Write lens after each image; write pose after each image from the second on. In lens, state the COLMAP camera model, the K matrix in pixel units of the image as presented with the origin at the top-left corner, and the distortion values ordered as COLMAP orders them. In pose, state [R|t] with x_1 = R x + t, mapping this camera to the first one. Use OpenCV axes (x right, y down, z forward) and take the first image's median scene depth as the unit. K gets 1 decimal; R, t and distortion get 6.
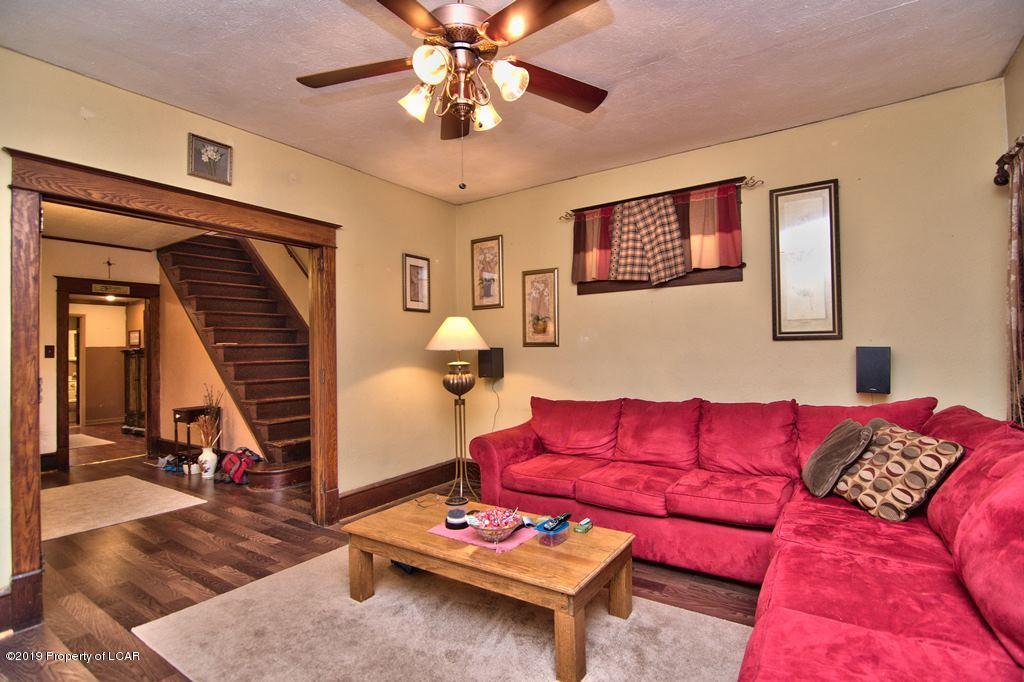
lens RADIAL K [[489.2, 0, 510.9], [0, 489.2, 340.2], [0, 0, 1]] dist [-0.012002, -0.007237]
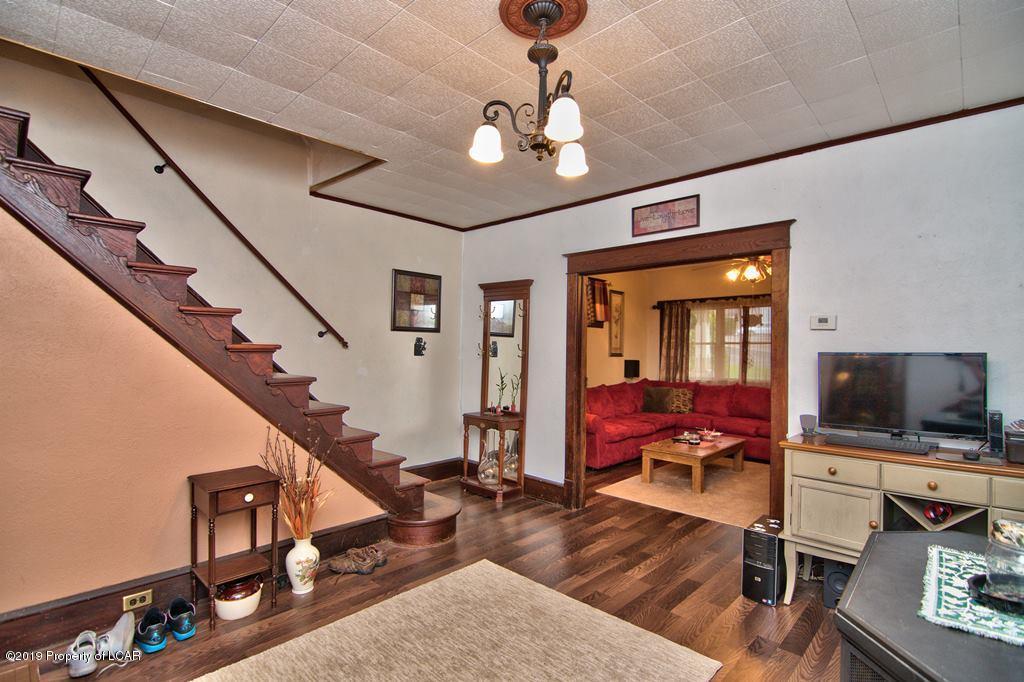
lens RADIAL K [[489.2, 0, 512.3], [0, 489.2, 340.9], [0, 0, 1]] dist [-0.012002, -0.007237]
pose [[0.162892, 0.037601, 0.985927, -1.596048], [-0.039039, 0.998737, -0.031640, 0.015610], [-0.985871, -0.033336, 0.164154, 0.973033]]
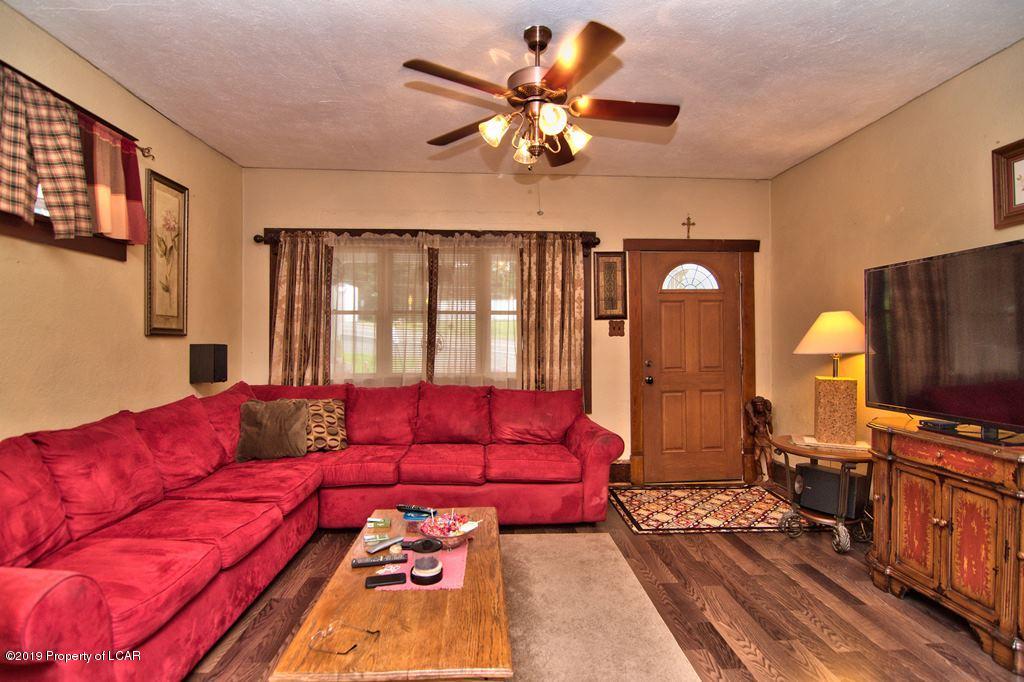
lens RADIAL K [[489.2, 0, 514.9], [0, 489.2, 338.3], [0, 0, 1]] dist [-0.012002, -0.007237]
pose [[-0.607085, 0.020101, 0.794383, -0.528828], [-0.010151, 0.999402, -0.033047, 0.025040], [-0.794572, -0.028126, -0.606518, 0.907879]]
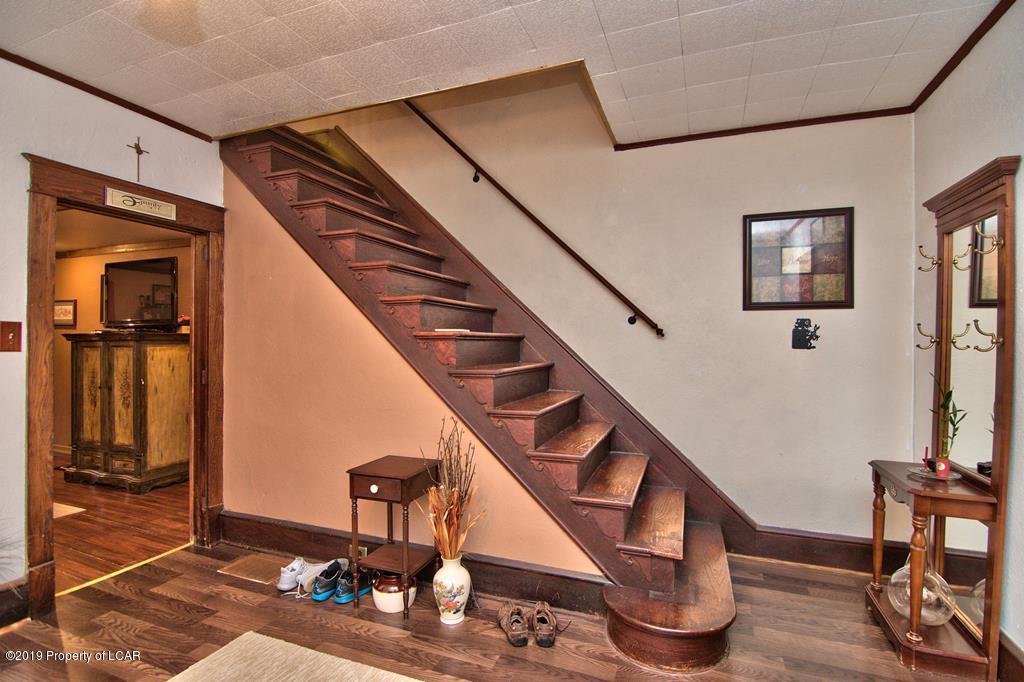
lens RADIAL K [[489.2, 0, 508.5], [0, 489.2, 339.1], [0, 0, 1]] dist [-0.012002, -0.007237]
pose [[0.974874, 0.026600, 0.221162, -0.955578], [-0.029677, 0.999503, 0.010597, 0.013523], [-0.220770, -0.016894, 0.975179, 0.765601]]
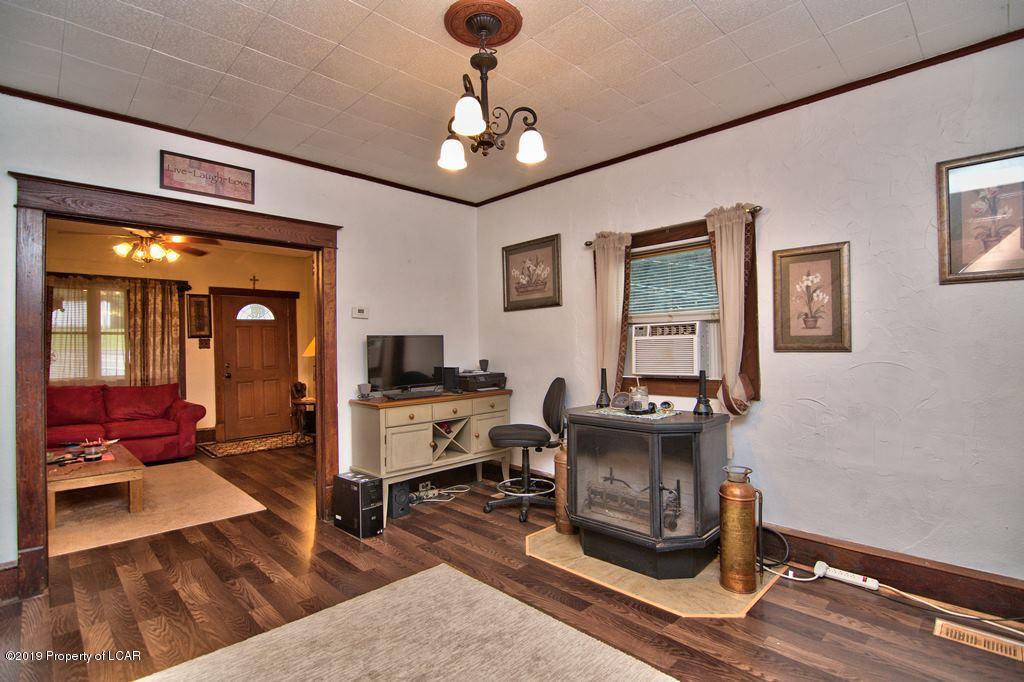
lens RADIAL K [[489.2, 0, 511.2], [0, 489.2, 341.9], [0, 0, 1]] dist [-0.012002, -0.007237]
pose [[-0.980343, 0.033476, 0.194439, -1.235644], [0.027160, 0.999016, -0.035059, 0.048682], [-0.195421, -0.029089, -0.980288, 1.572693]]
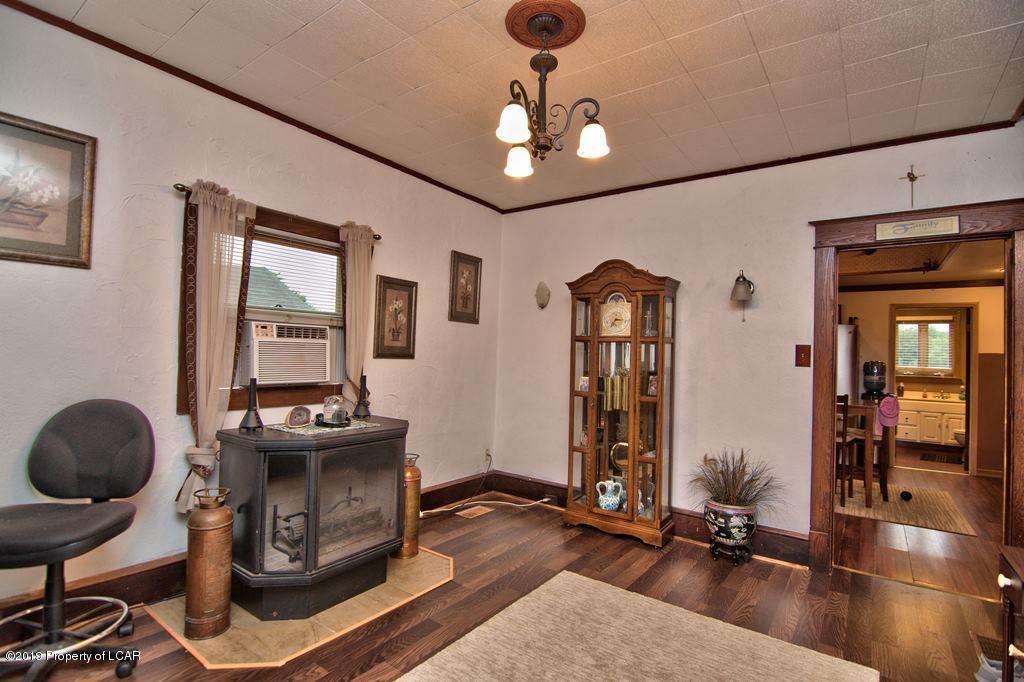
lens RADIAL K [[489.2, 0, 514.1], [0, 489.2, 344.3], [0, 0, 1]] dist [-0.012002, -0.007237]
pose [[-0.033963, -0.004094, -0.999415, -0.554333], [-0.008502, 0.999957, -0.003807, 0.022892], [0.999387, 0.008368, -0.033996, 1.018112]]
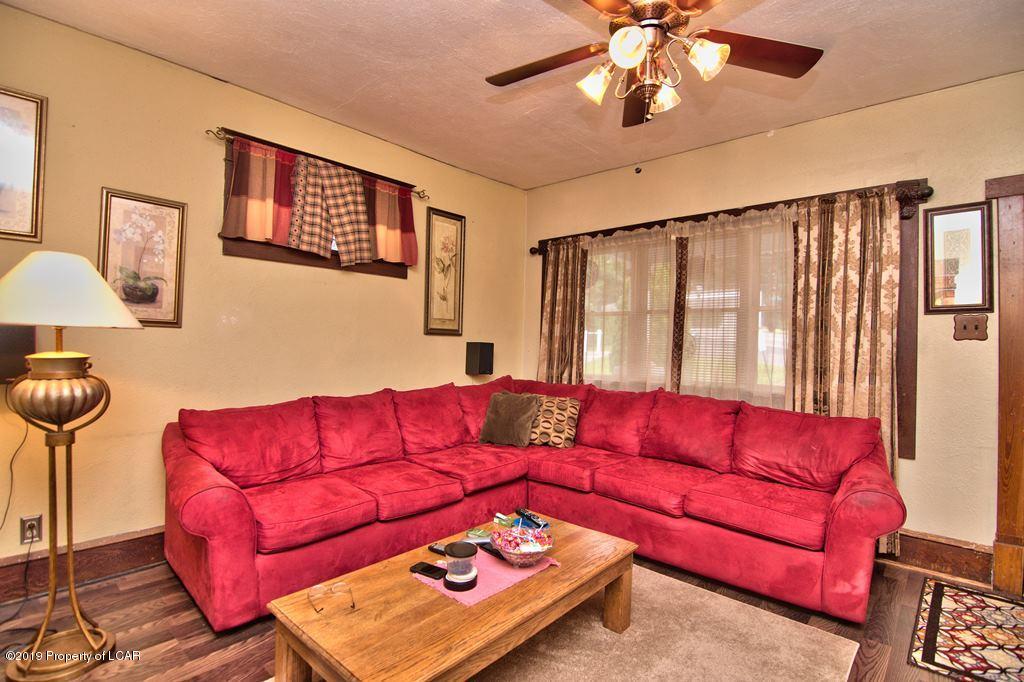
lens RADIAL K [[489.2, 0, 511.5], [0, 489.2, 340.8], [0, 0, 1]] dist [-0.012002, -0.007237]
pose [[0.141797, 0.025197, 0.989575, -0.541856], [-0.047544, 0.998696, -0.018616, 0.024884], [-0.988753, -0.044409, 0.142810, 0.564294]]
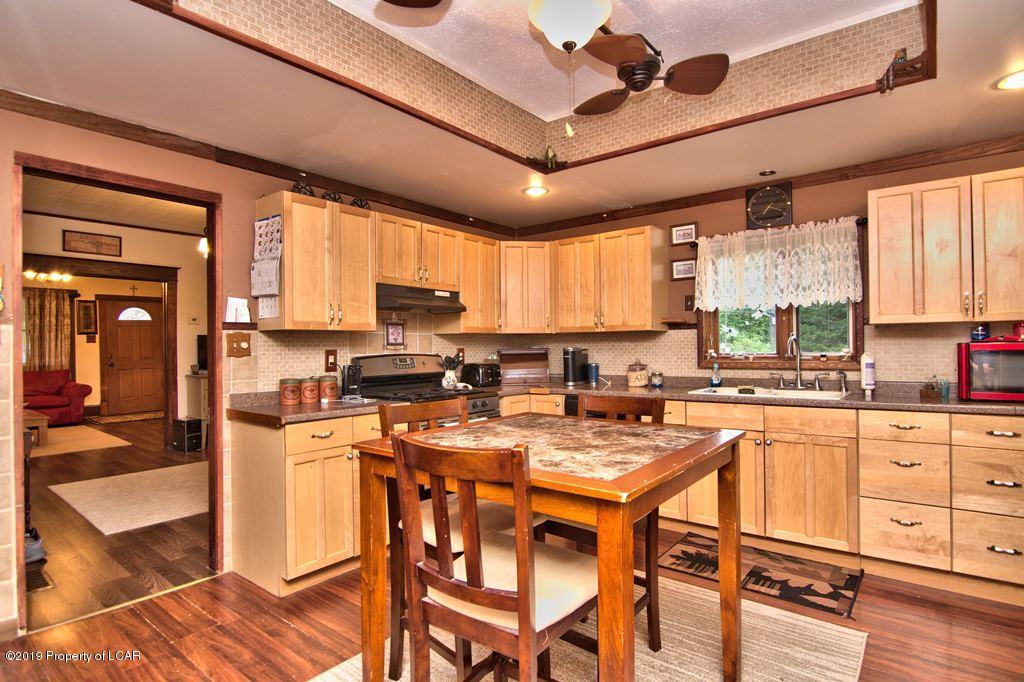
lens RADIAL K [[524.4, 0, 510.5], [0, 524.4, 344.4], [0, 0, 1]] dist [-0.023803, -0.000903]
pose [[-0.996552, 0.024531, 0.079262, -1.951503], [0.022759, 0.999472, -0.023181, 0.089262], [-0.079789, -0.021297, -0.996584, 2.313269]]
